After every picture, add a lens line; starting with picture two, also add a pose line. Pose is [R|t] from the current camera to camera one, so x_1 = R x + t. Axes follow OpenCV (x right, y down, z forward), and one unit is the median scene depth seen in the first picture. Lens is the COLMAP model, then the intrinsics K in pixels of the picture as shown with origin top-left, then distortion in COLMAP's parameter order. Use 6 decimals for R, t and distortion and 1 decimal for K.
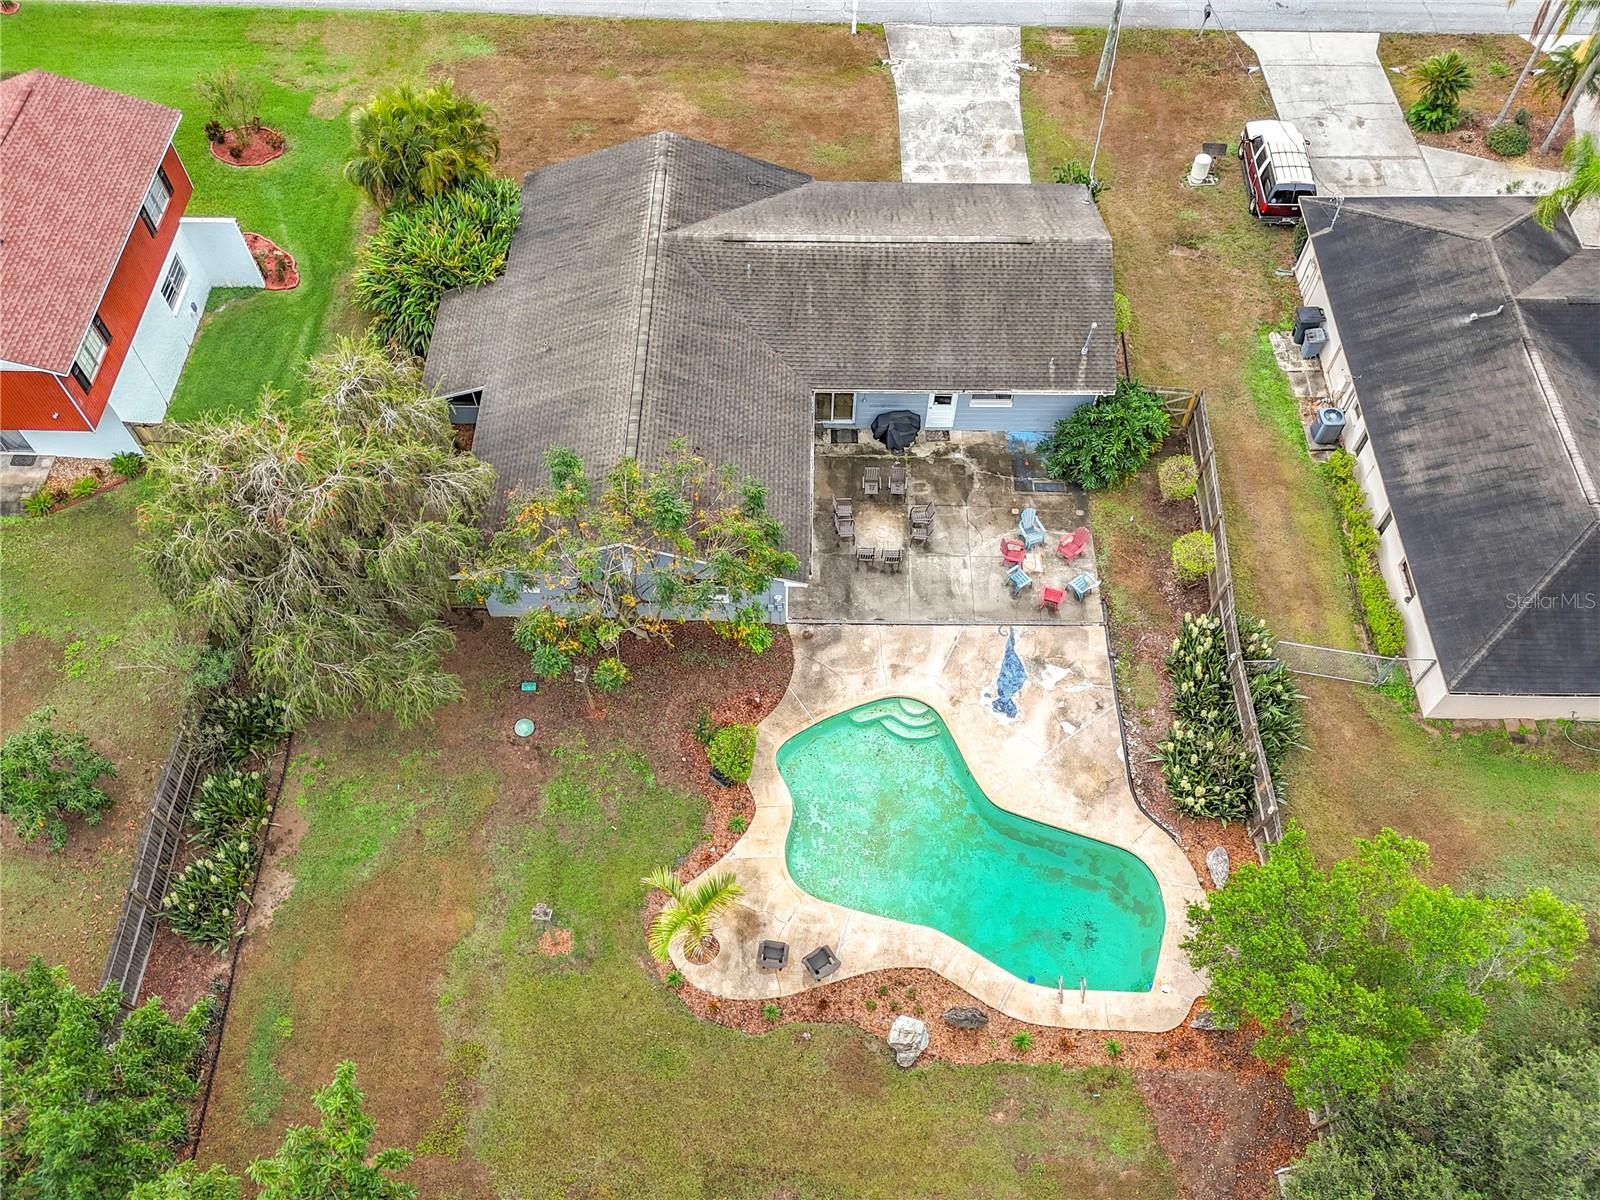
lens RADIAL K [[1214.2, 0, 774.5], [0, 1214.2, 668.3], [0, 0, 1]] dist [0.071402, -0.057983]
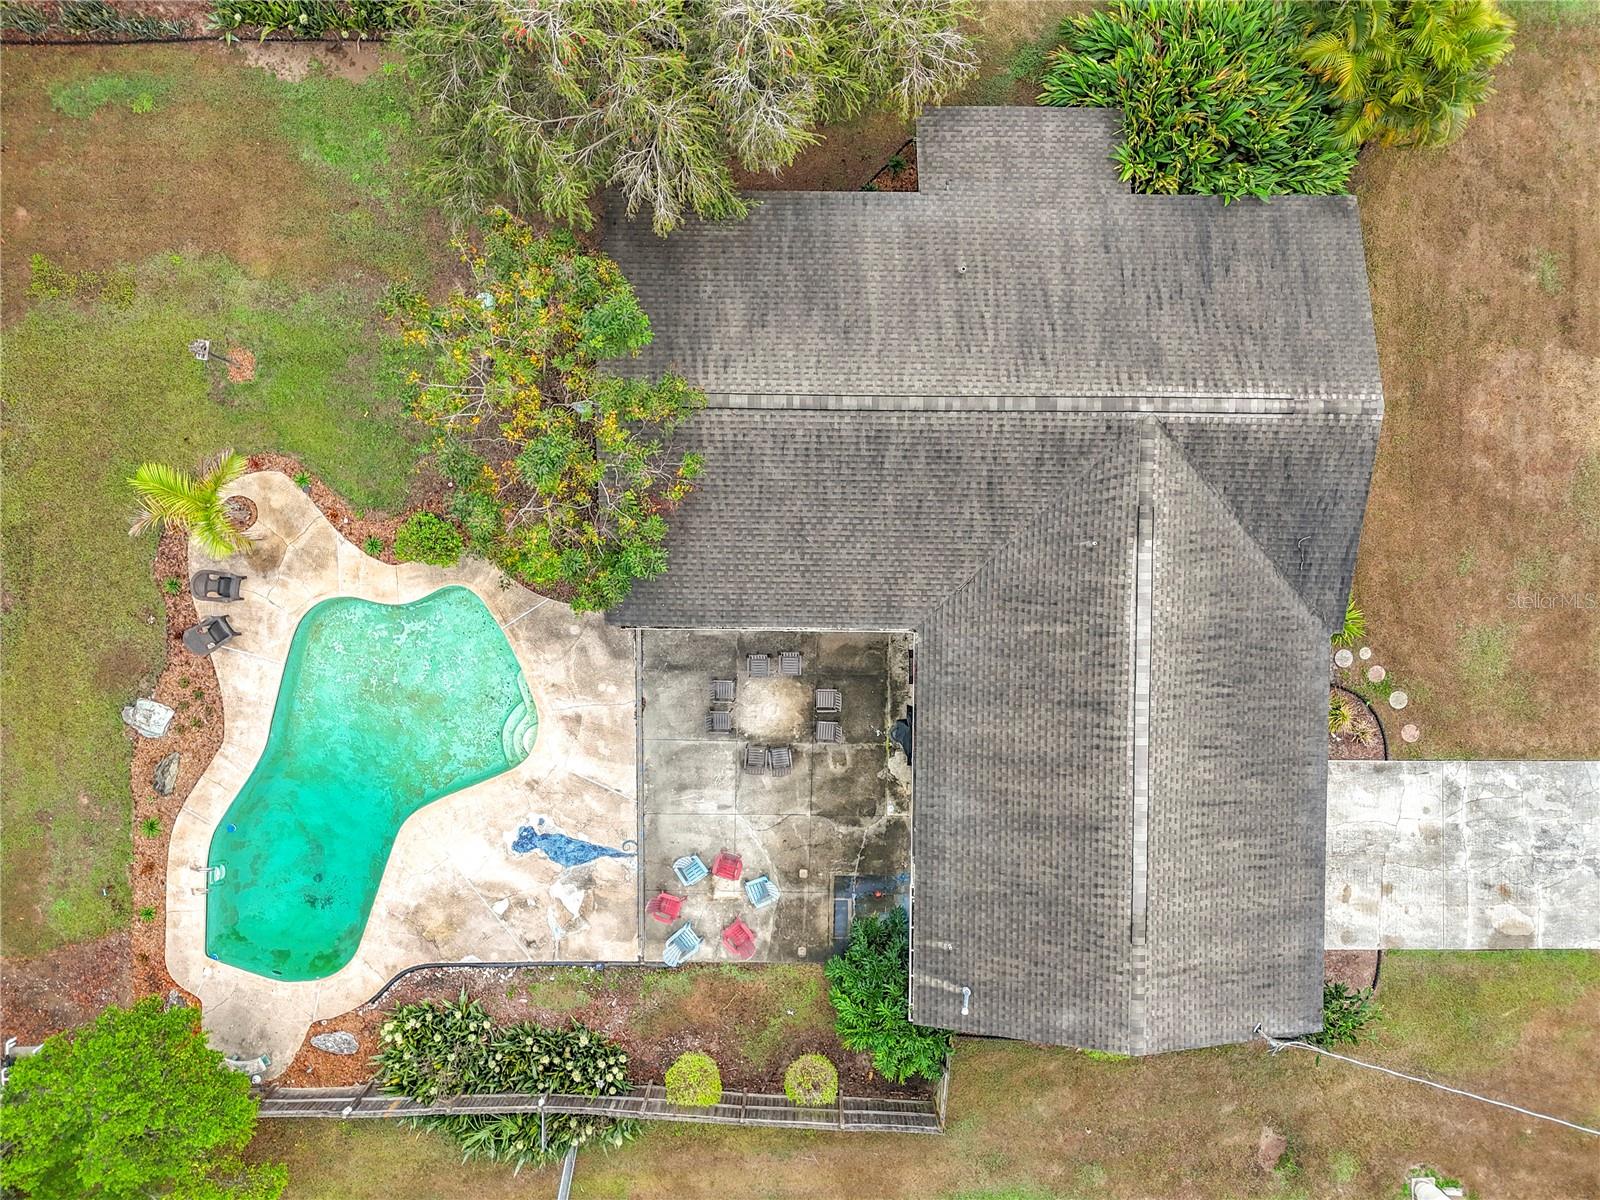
lens RADIAL K [[1182.9, 0, 803.8], [0, 1182.9, 599.0], [0, 0, 1]] dist [0.069427, -0.062156]
pose [[0.013753, 0.999247, 0.036275, -0.016804], [-0.860674, -0.006636, 0.509113, -0.561452], [0.508970, -0.038223, 0.859935, 0.336429]]
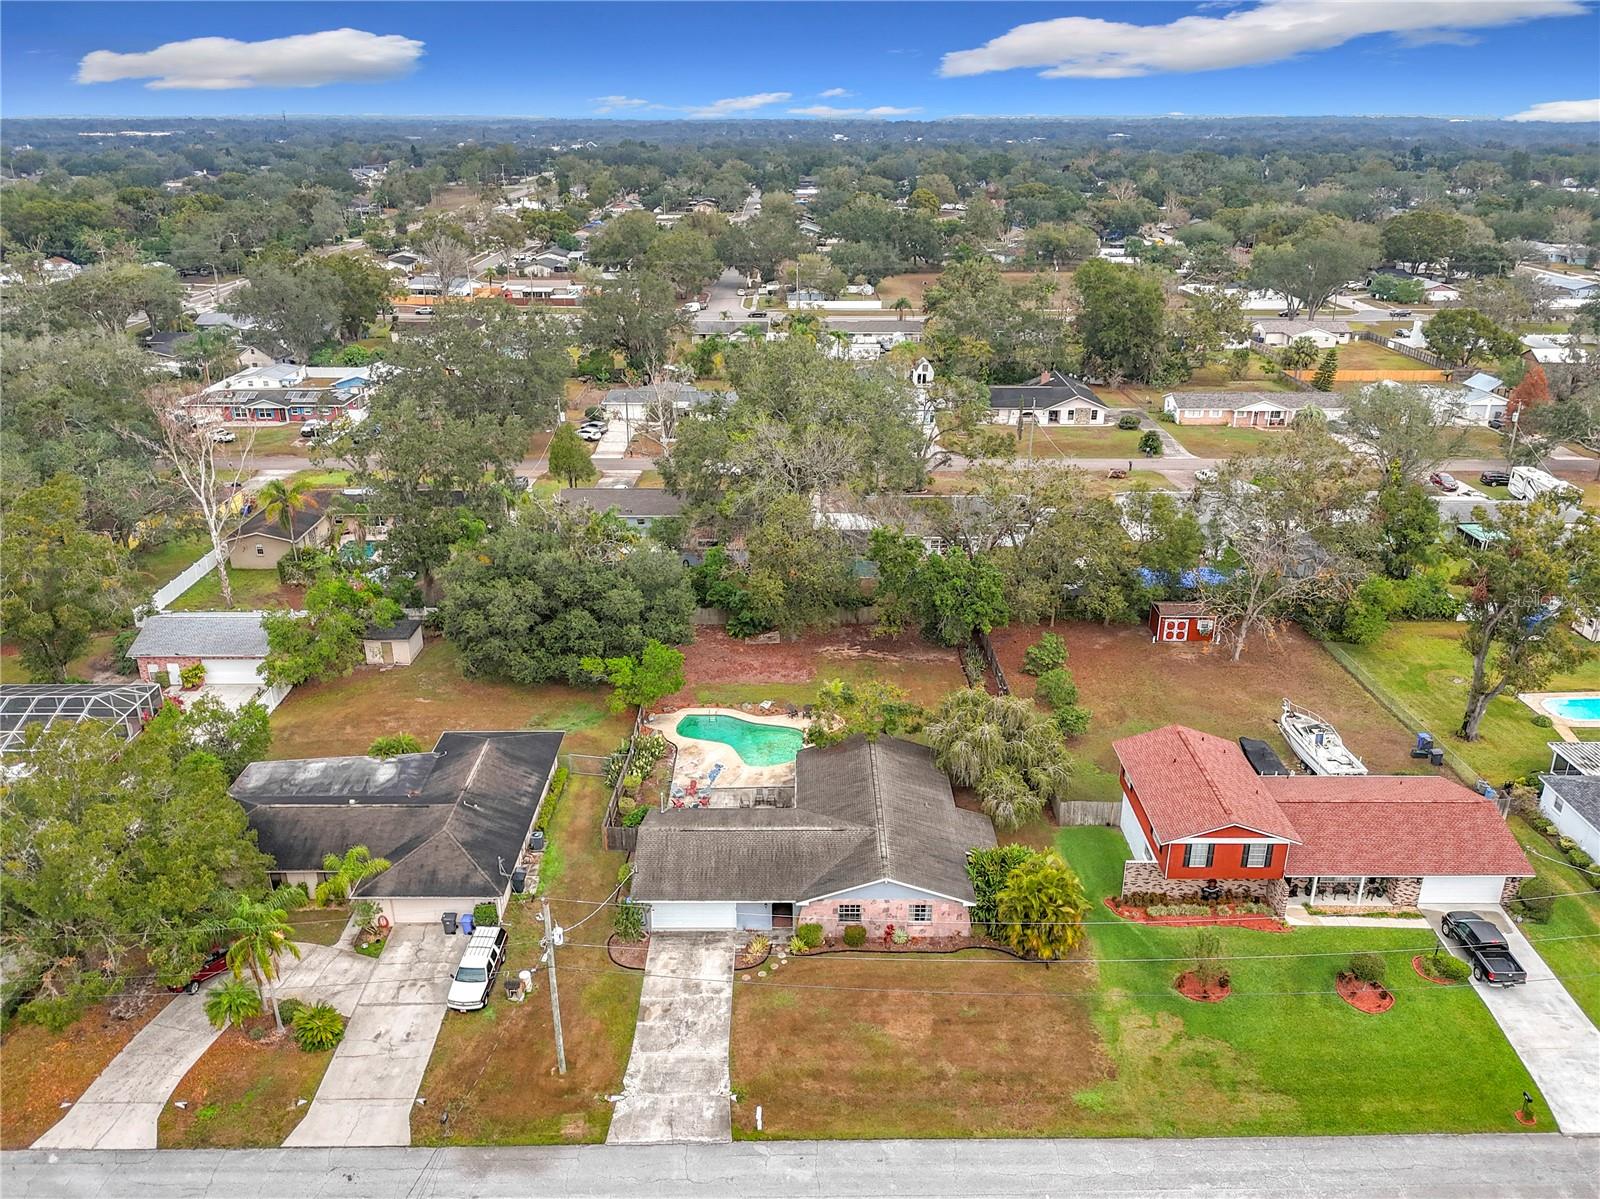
lens RADIAL K [[1205.0, 0, 811.5], [0, 1205.0, 598.3], [0, 0, 1]] dist [0.005015, 0.003095]
pose [[-0.999484, 0.019547, -0.025499, 0.051643], [-0.022056, 0.159646, 0.986928, -2.363232], [0.023362, 0.986981, -0.159133, 1.004738]]
